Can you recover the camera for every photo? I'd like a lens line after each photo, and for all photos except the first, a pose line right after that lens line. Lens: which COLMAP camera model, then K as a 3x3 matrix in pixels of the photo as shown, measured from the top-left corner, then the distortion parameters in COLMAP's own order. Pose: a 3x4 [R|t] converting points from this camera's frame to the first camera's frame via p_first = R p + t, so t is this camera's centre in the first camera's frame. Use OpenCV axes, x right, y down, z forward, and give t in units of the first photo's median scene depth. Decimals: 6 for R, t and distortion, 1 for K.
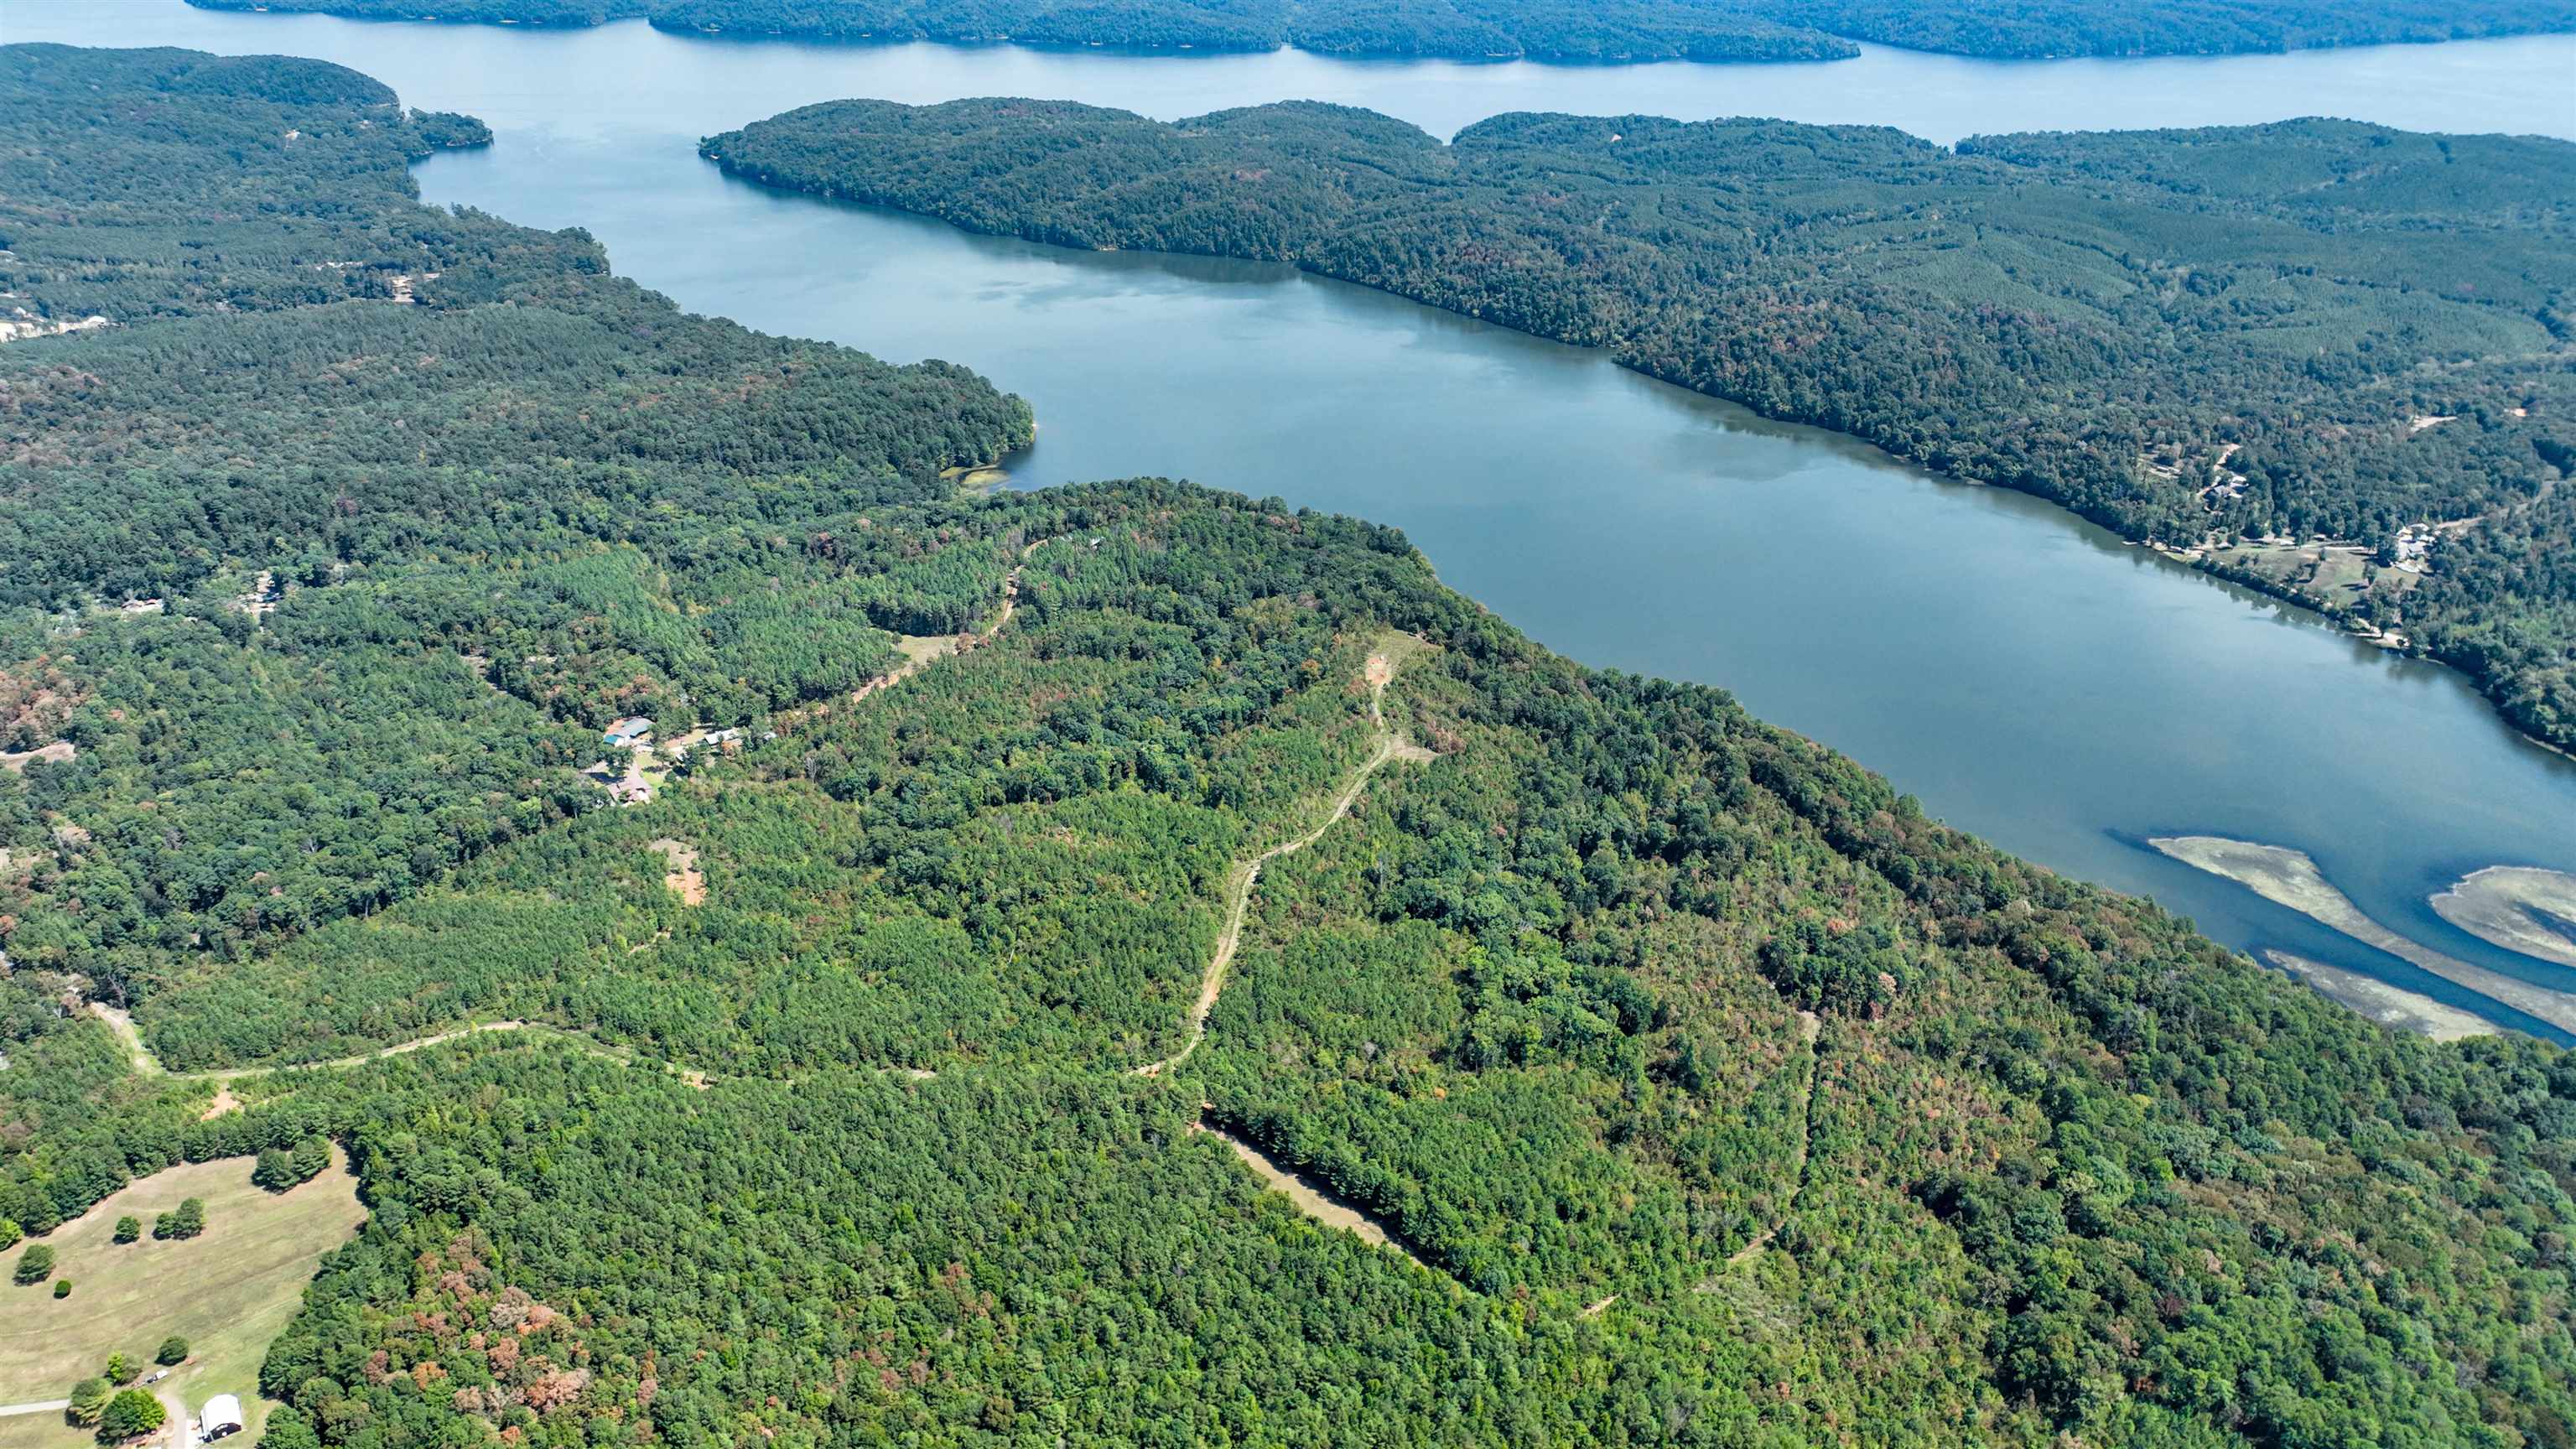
lens RADIAL K [[1806.1, 0, 1288.0], [0, 1806.1, 724.5], [0, 0, 1]] dist [-0.005076, 0.019315]
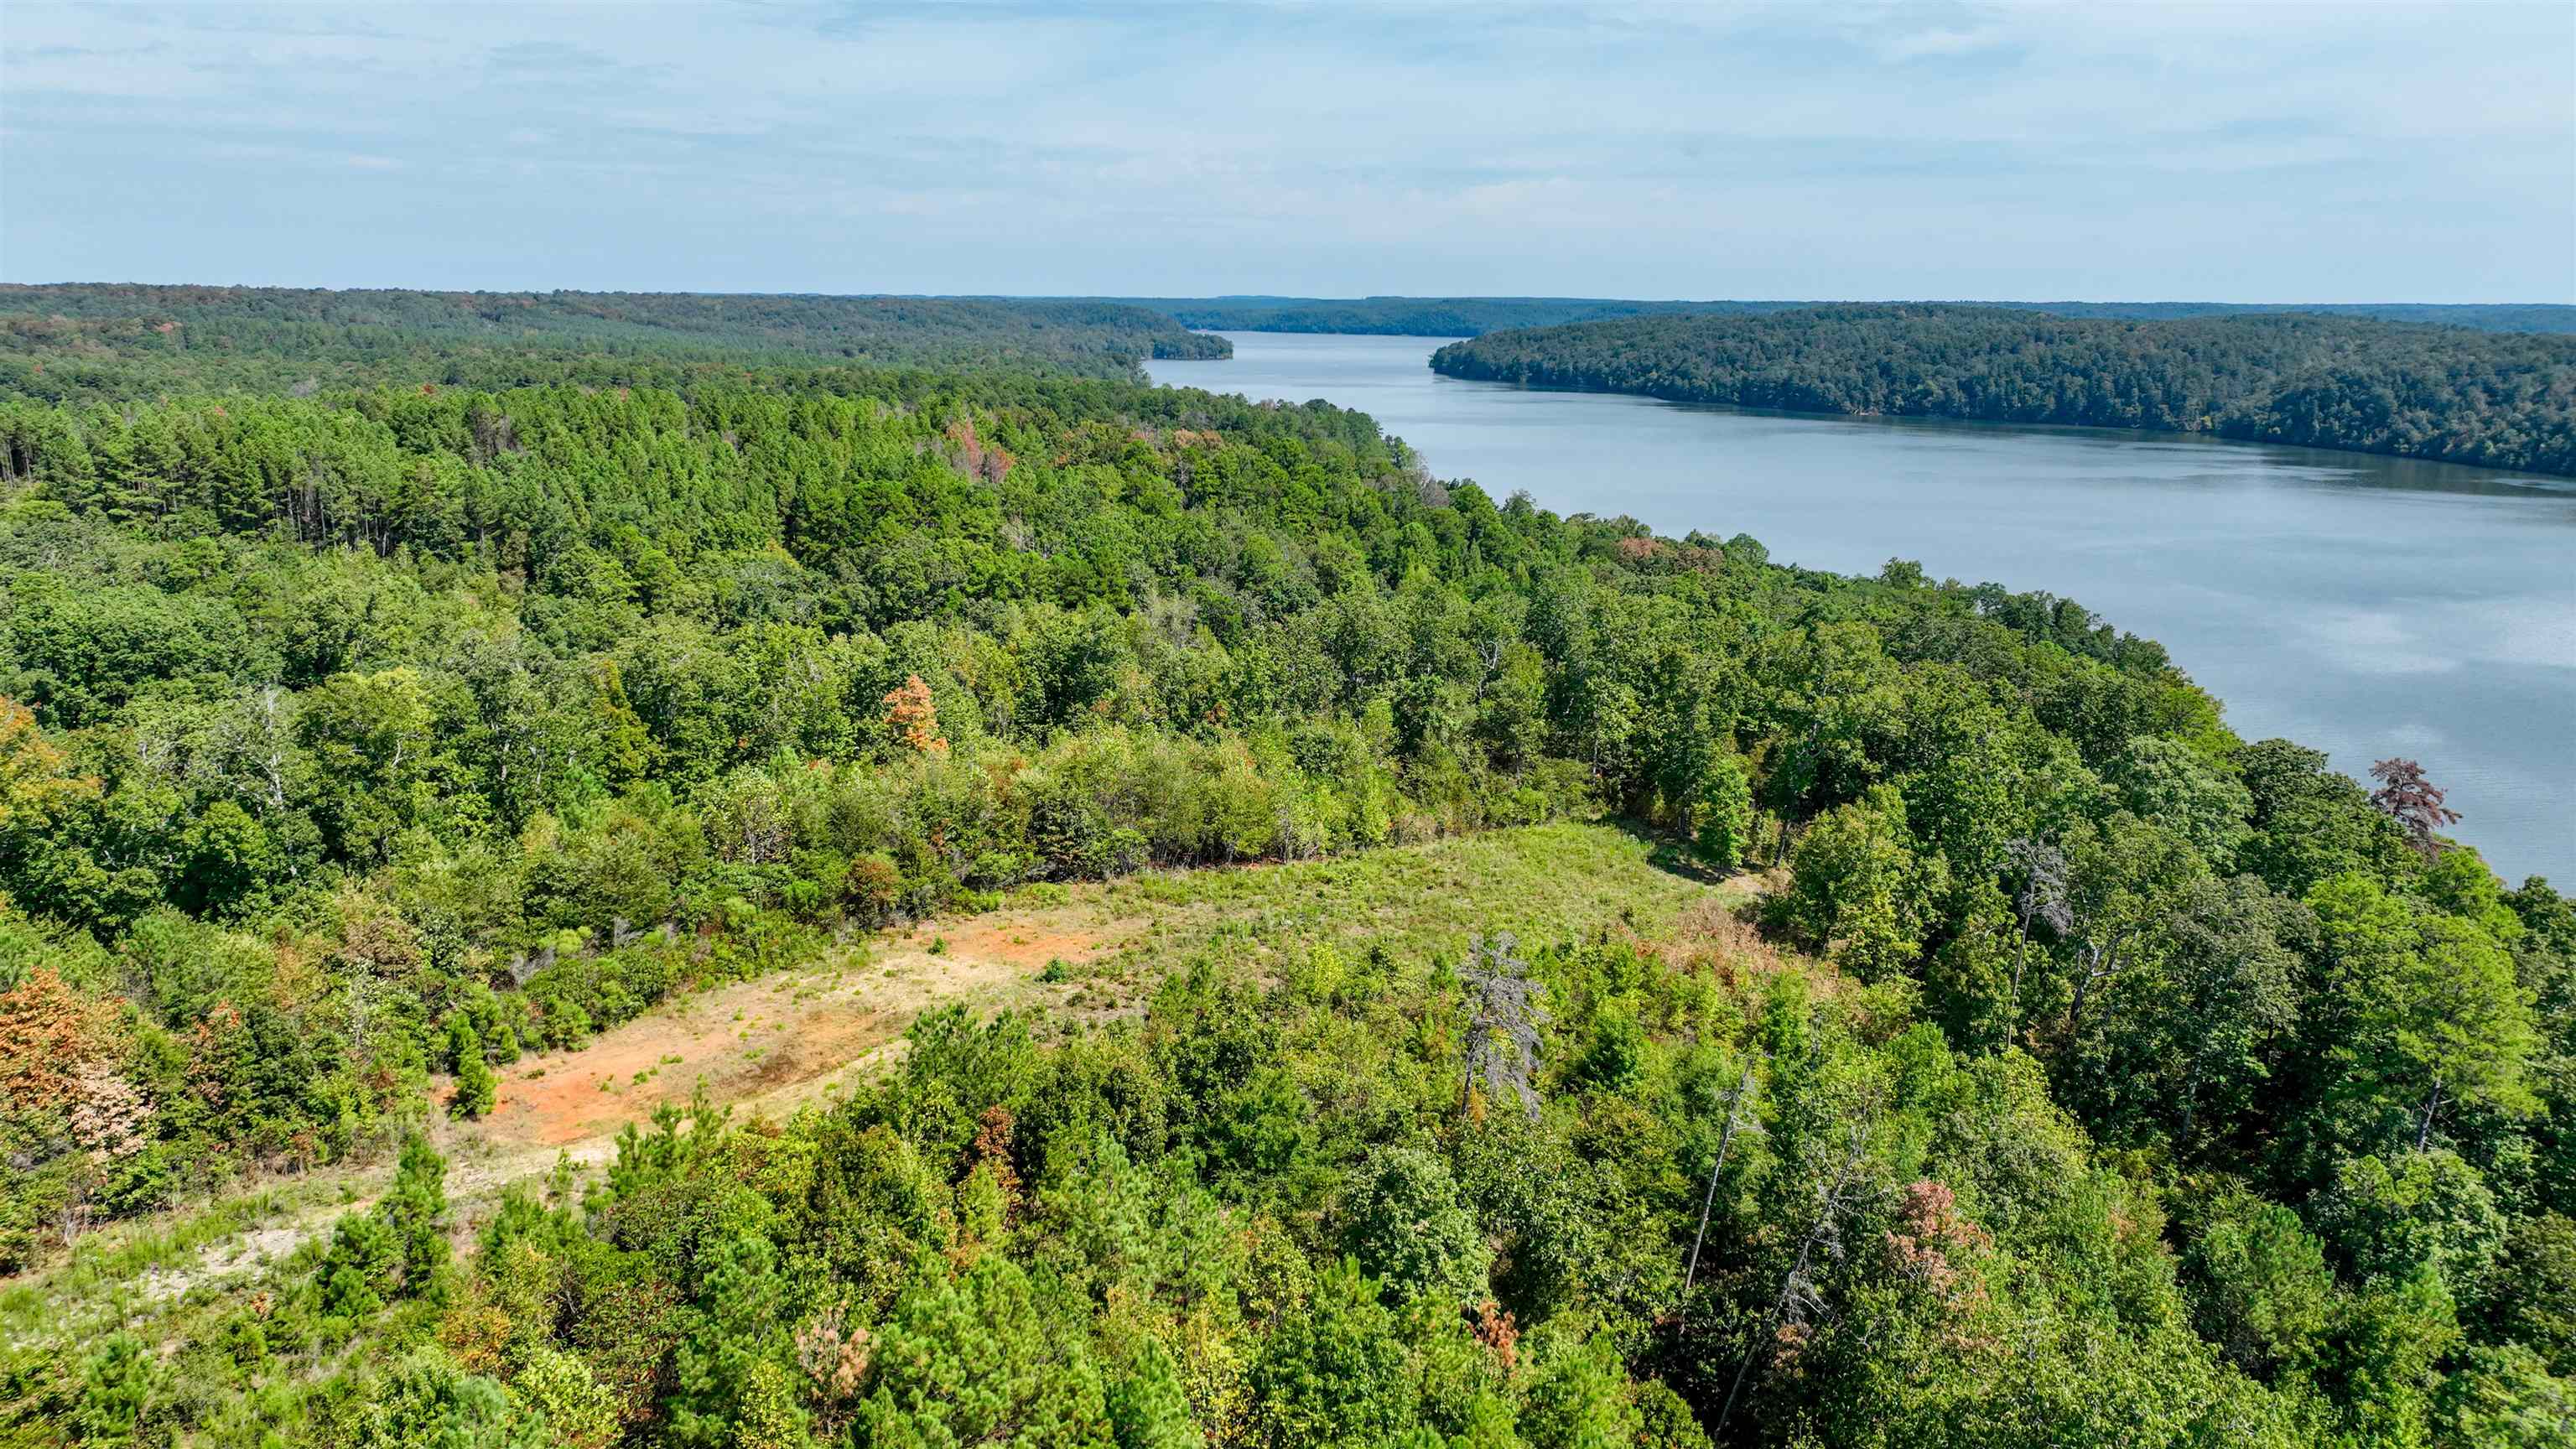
lens RADIAL K [[1806.1, 0, 1288.0], [0, 1806.1, 724.5], [0, 0, 1]] dist [-0.005076, 0.019315]
pose [[0.852051, 0.113910, -0.510915, 0.058474], [-0.233956, 0.955995, -0.177026, -0.017406], [0.468267, 0.270366, 0.841206, 0.486262]]
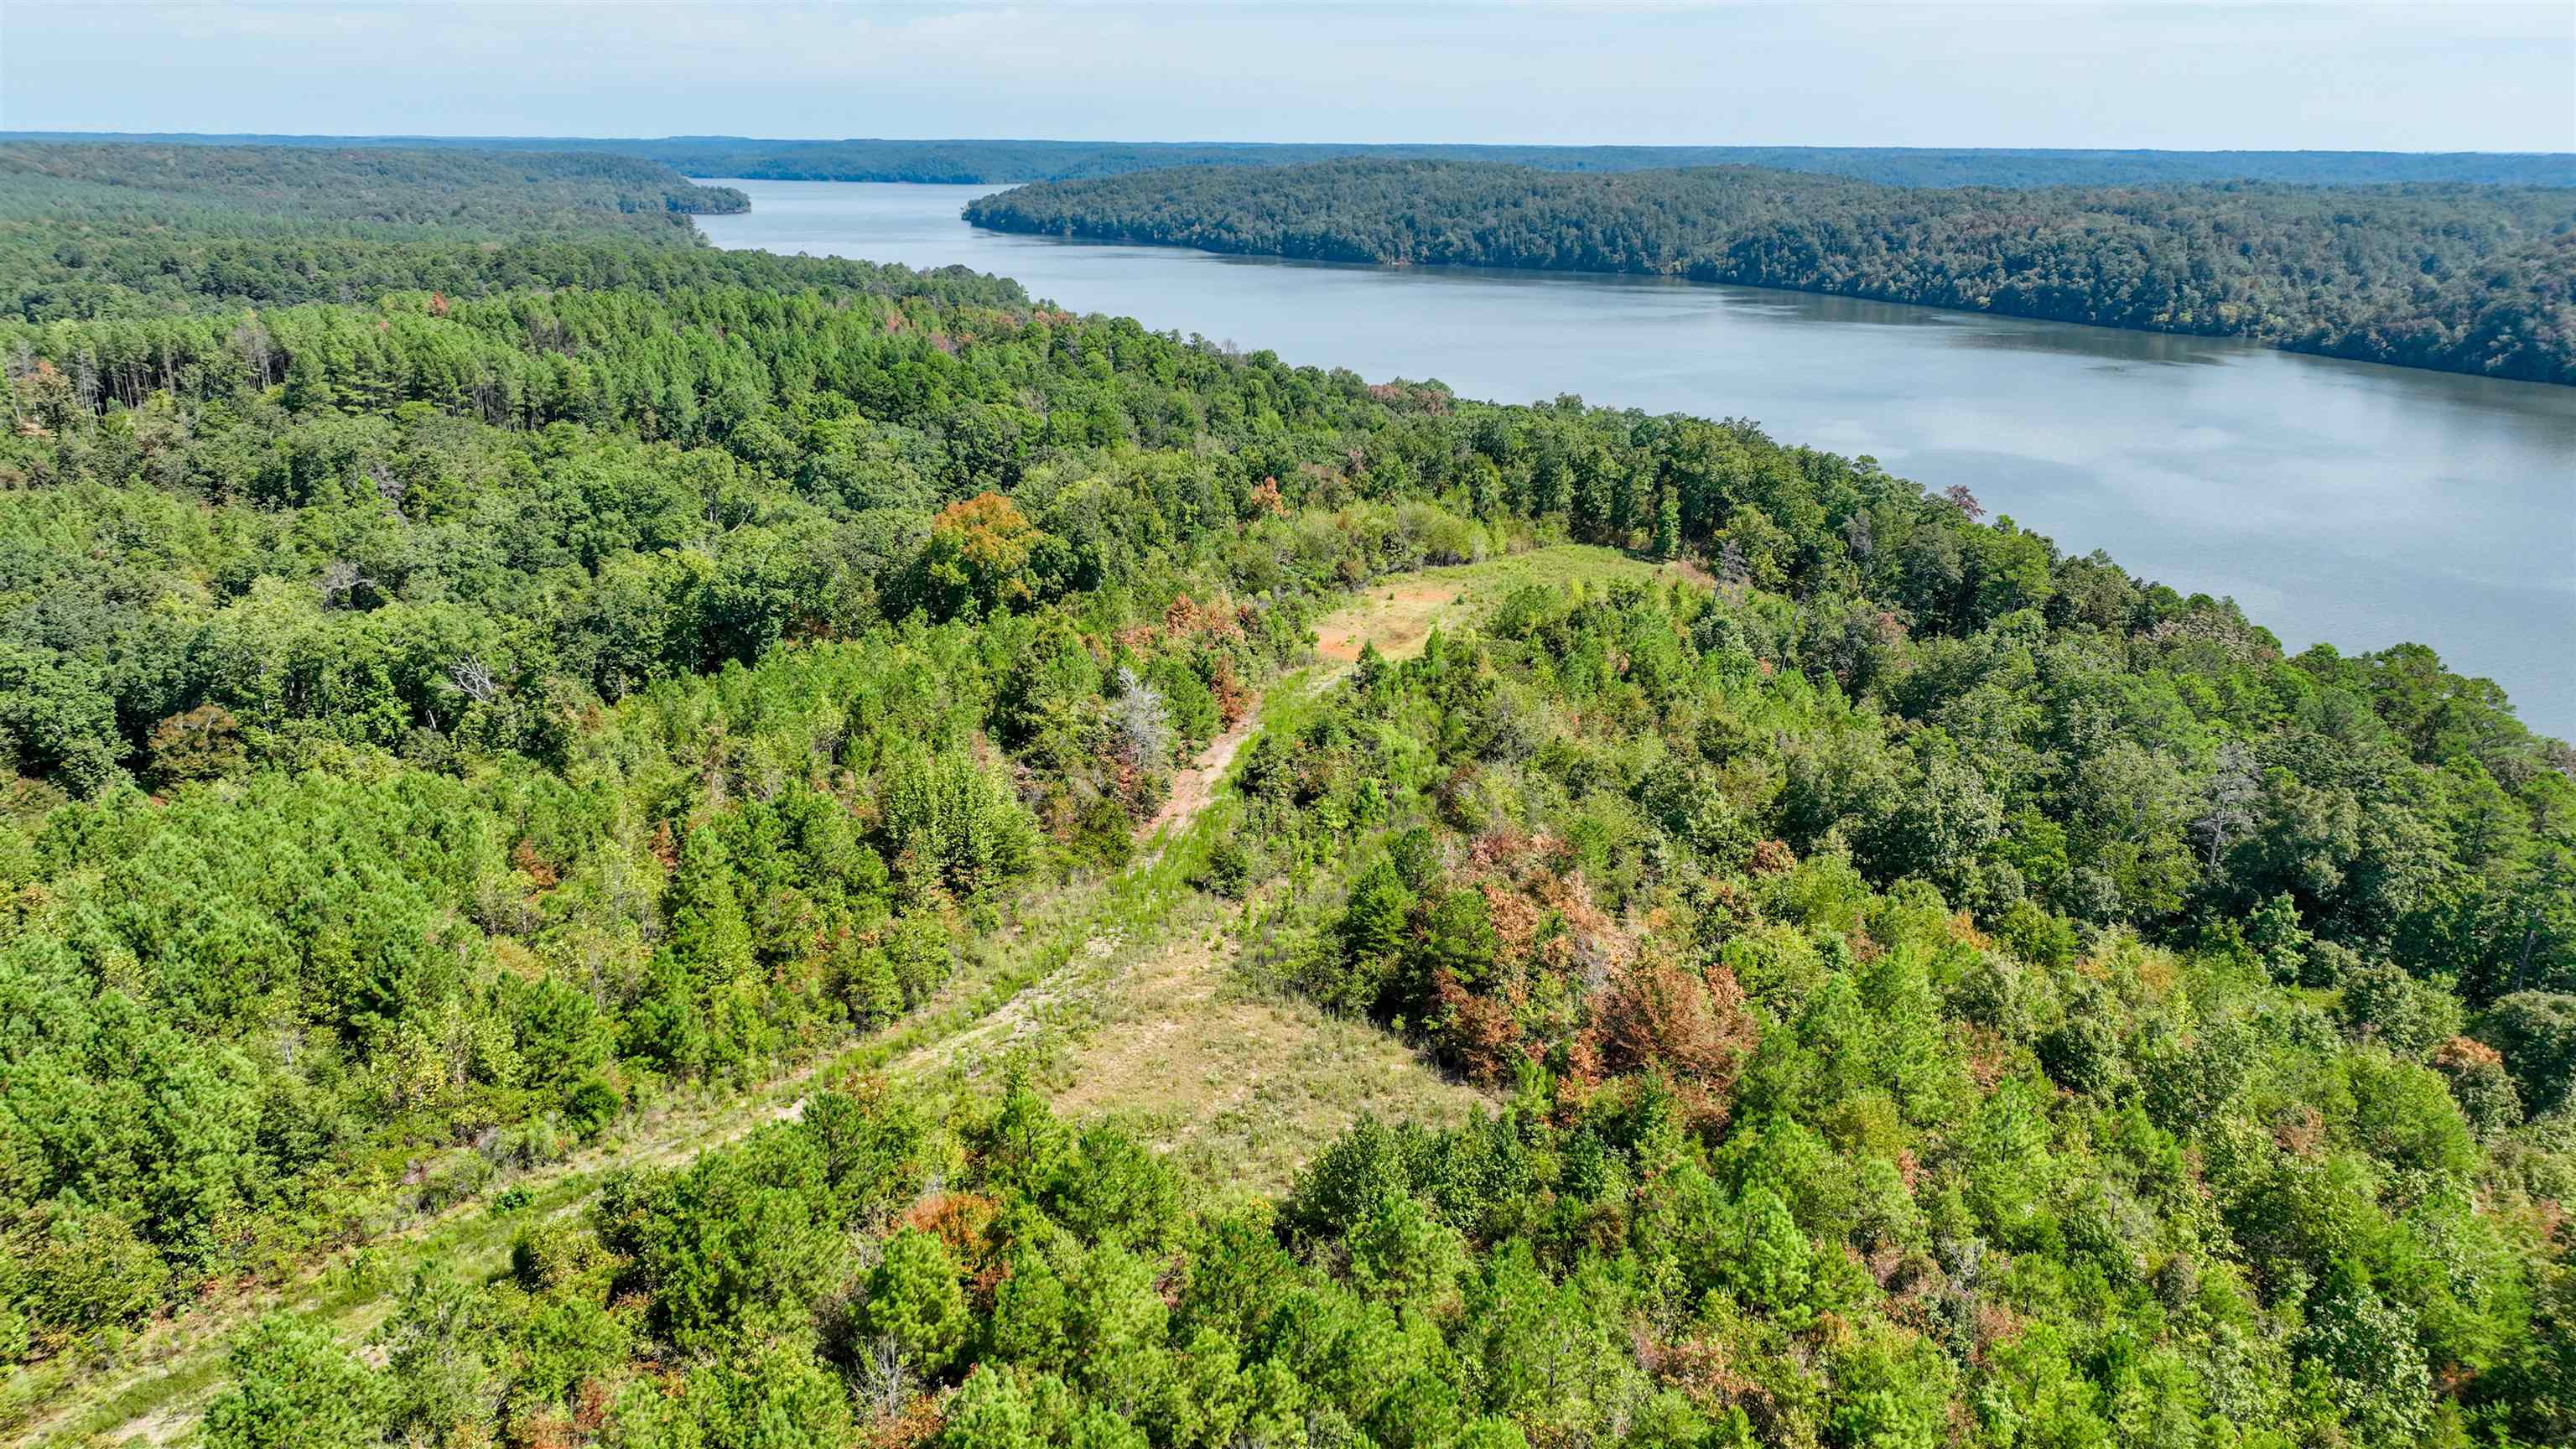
lens RADIAL K [[1806.1, 0, 1288.0], [0, 1806.1, 724.5], [0, 0, 1]] dist [-0.005076, 0.019315]
pose [[0.964505, 0.075516, -0.253034, 0.046430], [-0.114944, 0.982756, -0.144843, 0.005429], [0.237733, 0.168786, 0.956553, 0.424075]]
